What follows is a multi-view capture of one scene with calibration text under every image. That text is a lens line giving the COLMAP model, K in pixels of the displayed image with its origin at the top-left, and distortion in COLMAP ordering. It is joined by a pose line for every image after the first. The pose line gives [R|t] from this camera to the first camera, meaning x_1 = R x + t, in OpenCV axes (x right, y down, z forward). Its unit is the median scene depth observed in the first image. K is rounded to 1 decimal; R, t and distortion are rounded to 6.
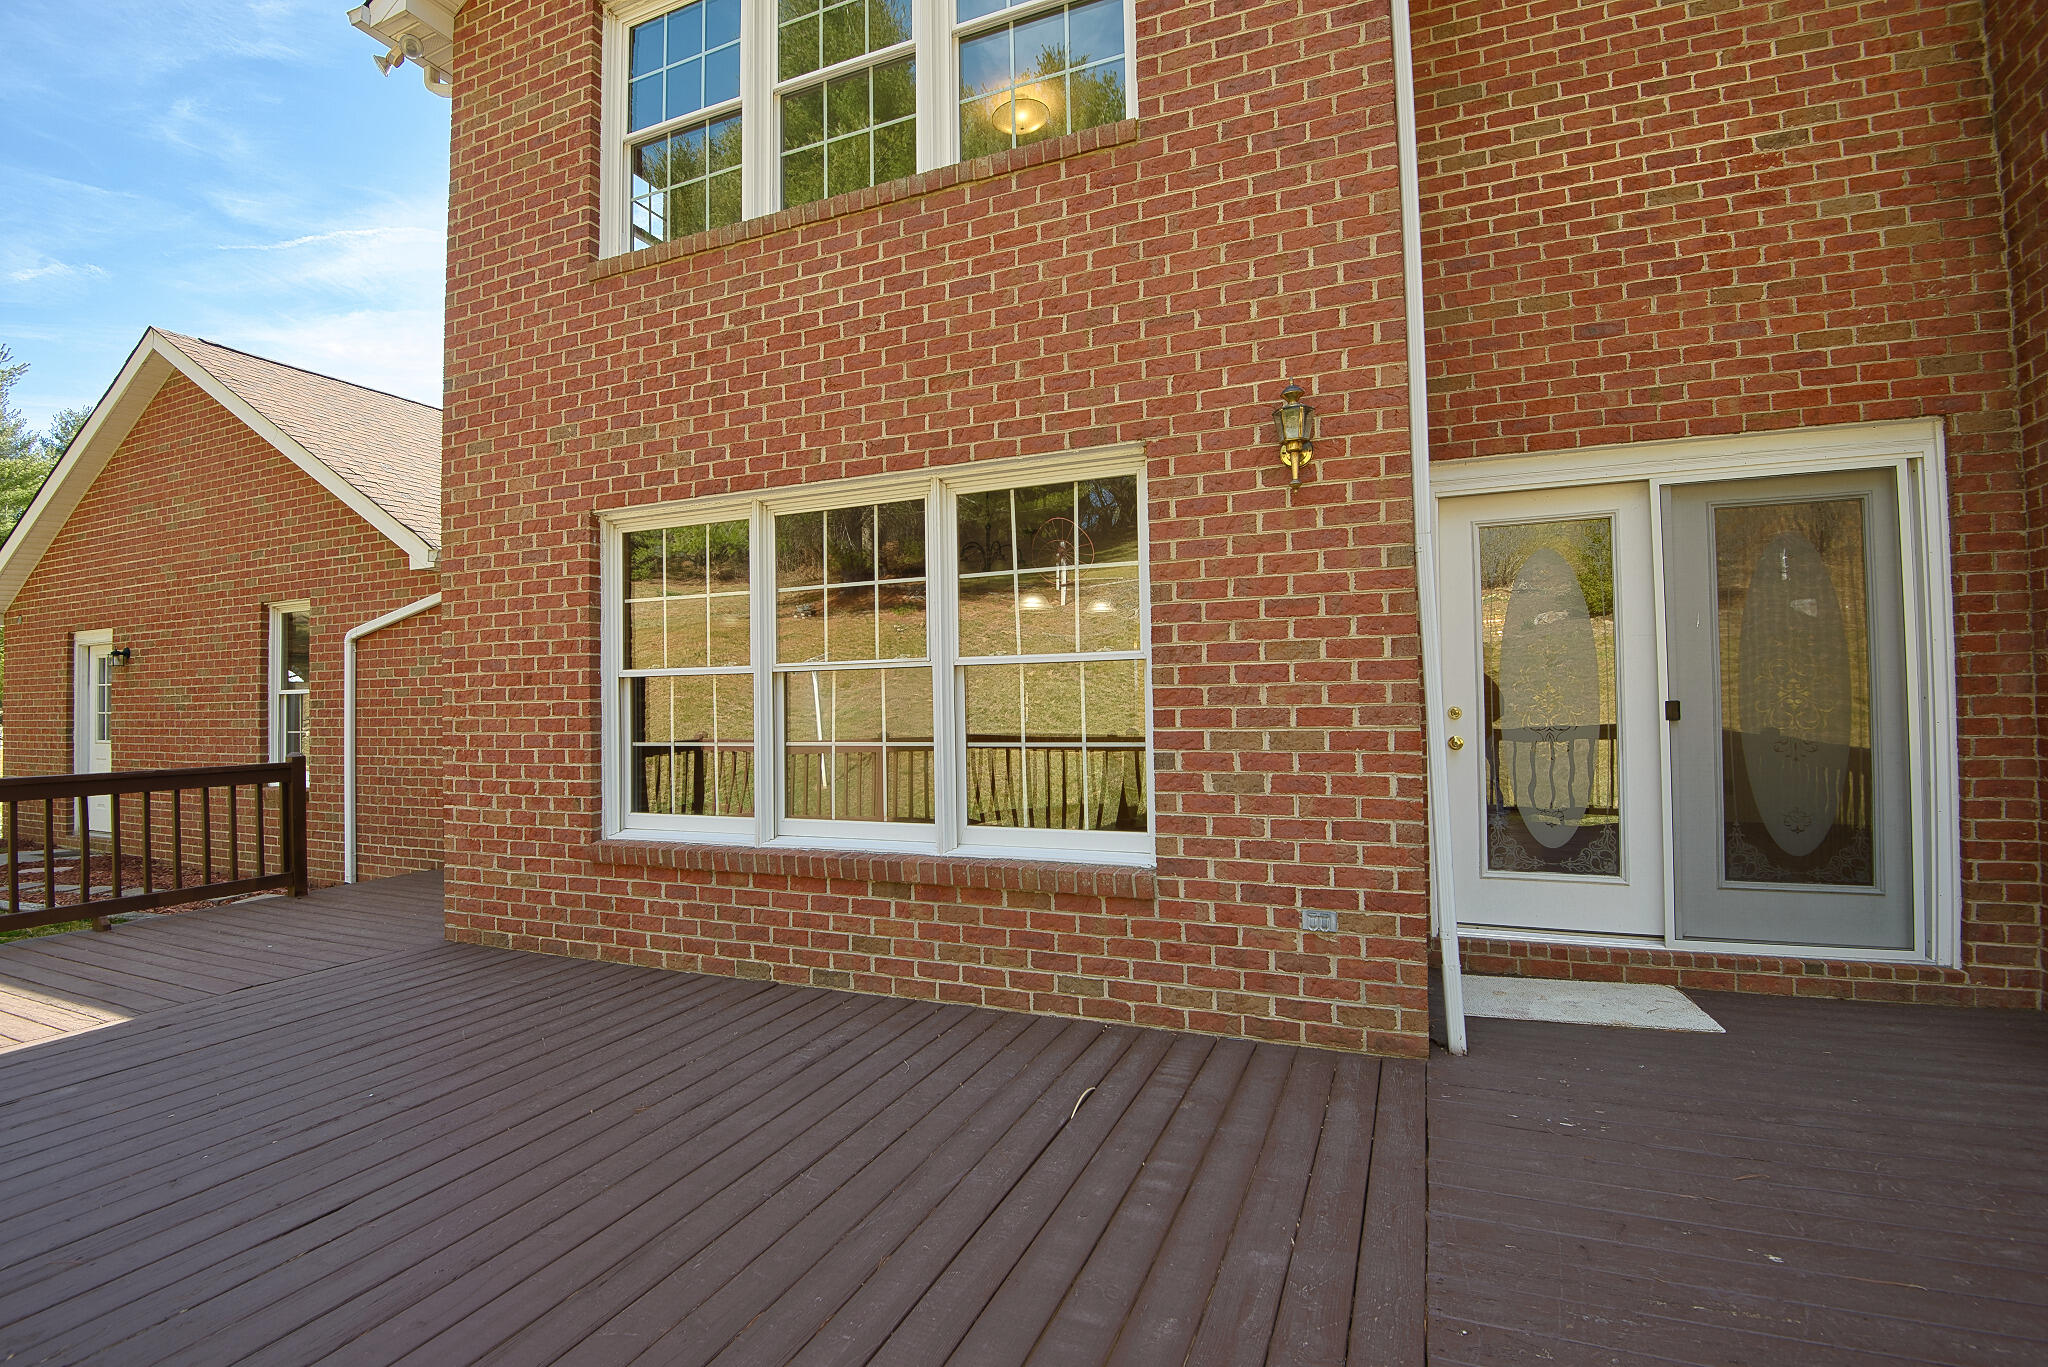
lens RADIAL K [[970.4, 0, 1024.0], [0, 970.4, 683.5], [0, 0, 1]] dist [-0.001385, -0.000380]
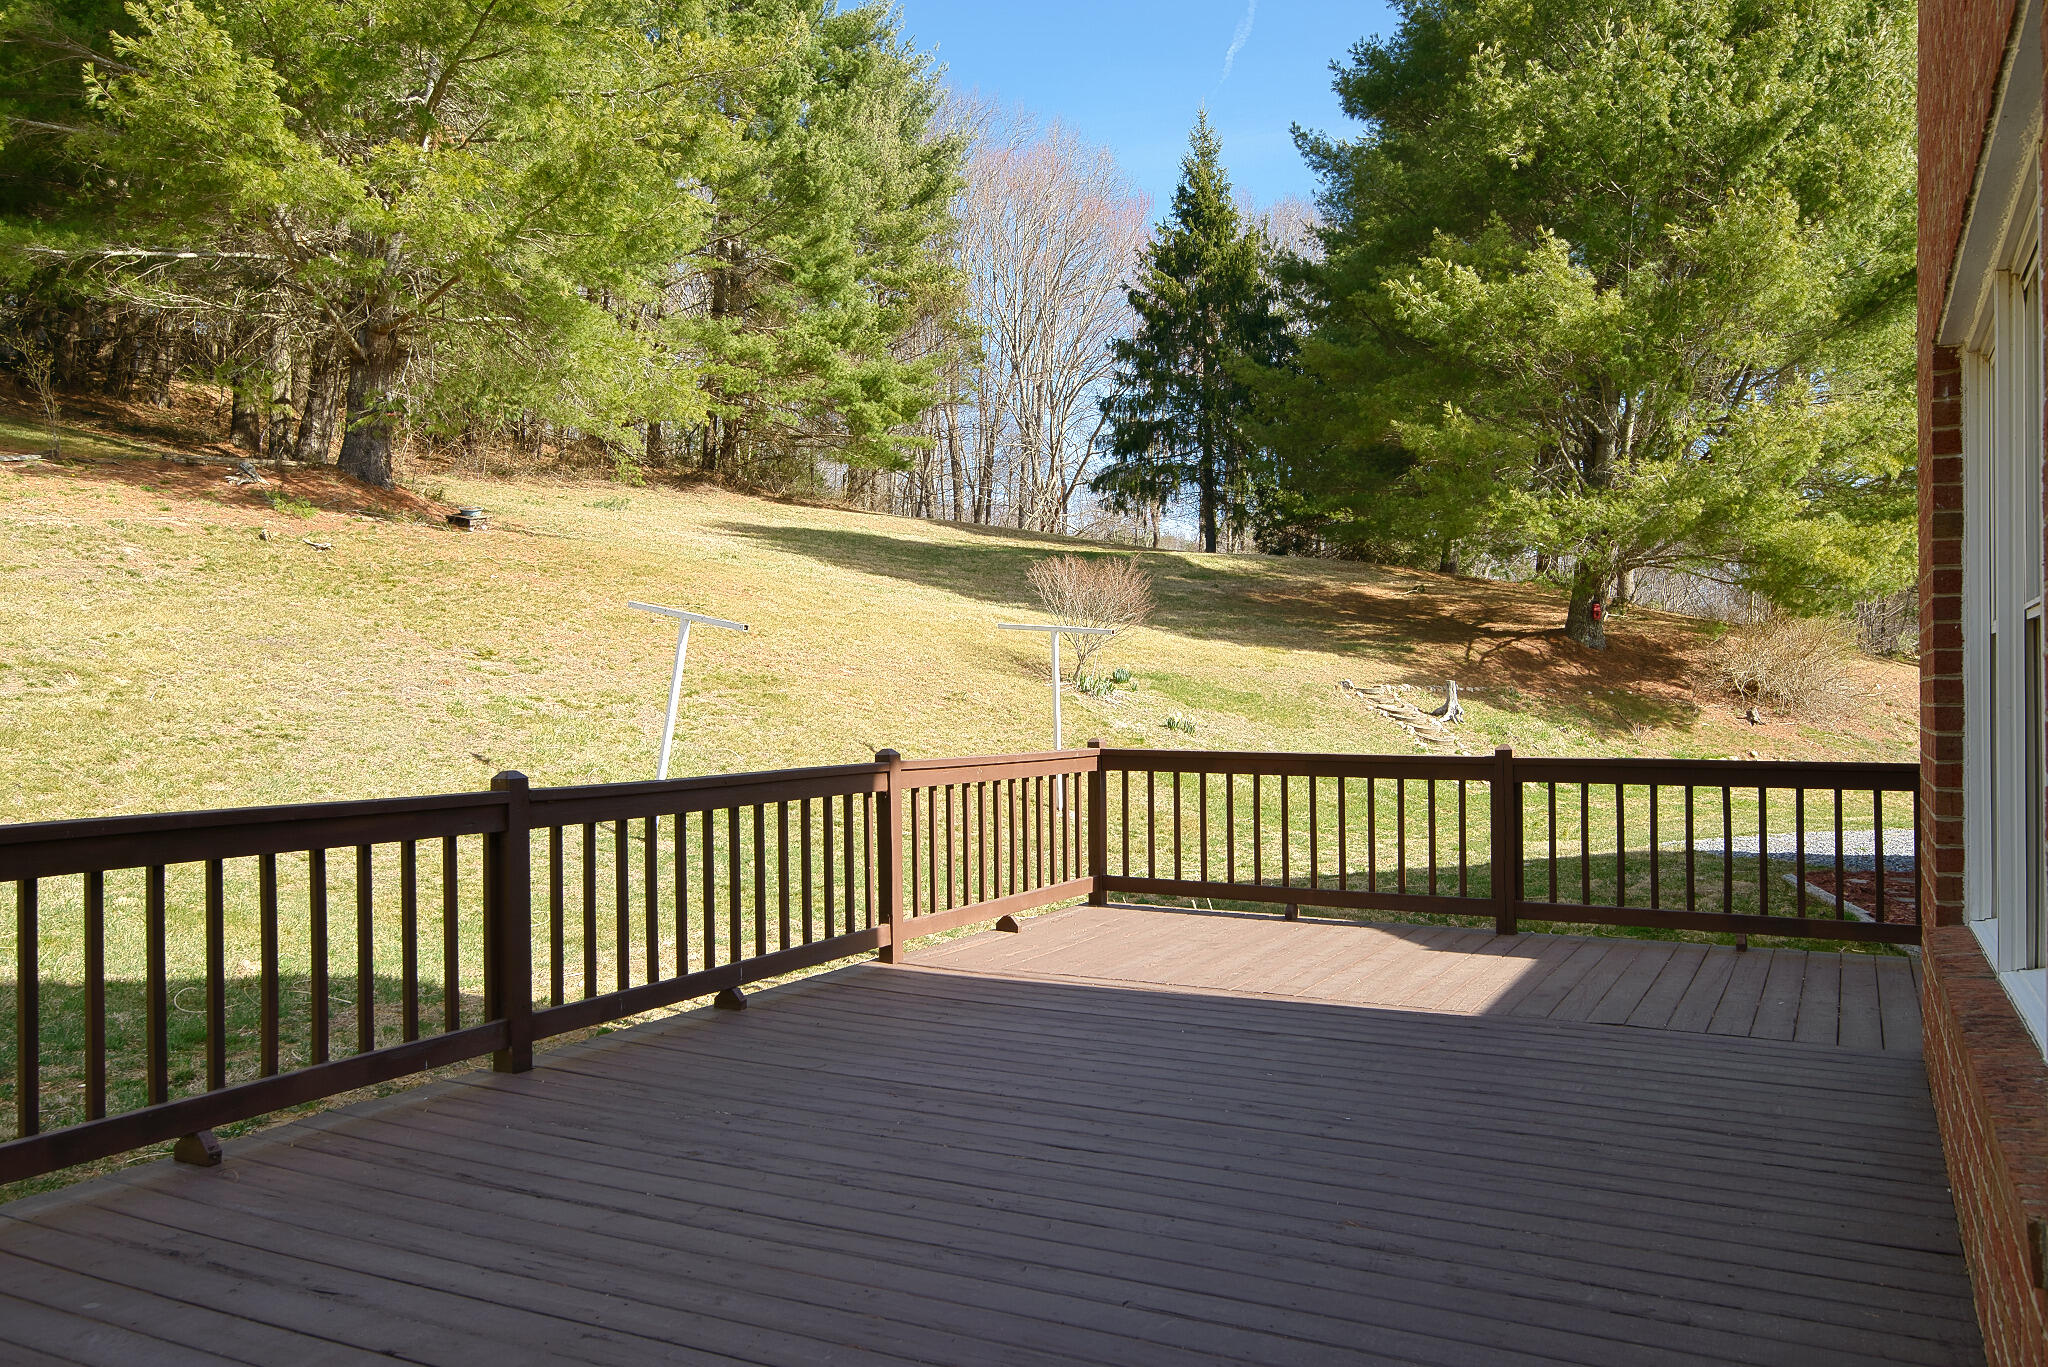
lens RADIAL K [[1553.7, 0, 1026.0], [0, 1553.7, 689.7], [0, 0, 1]] dist [0.079328, 0.001324]
pose [[-0.082435, 0.001239, -0.996596, 0.694595], [0.033793, 0.999428, -0.001553, 0.007583], [0.996023, -0.033806, -0.082430, 0.689779]]
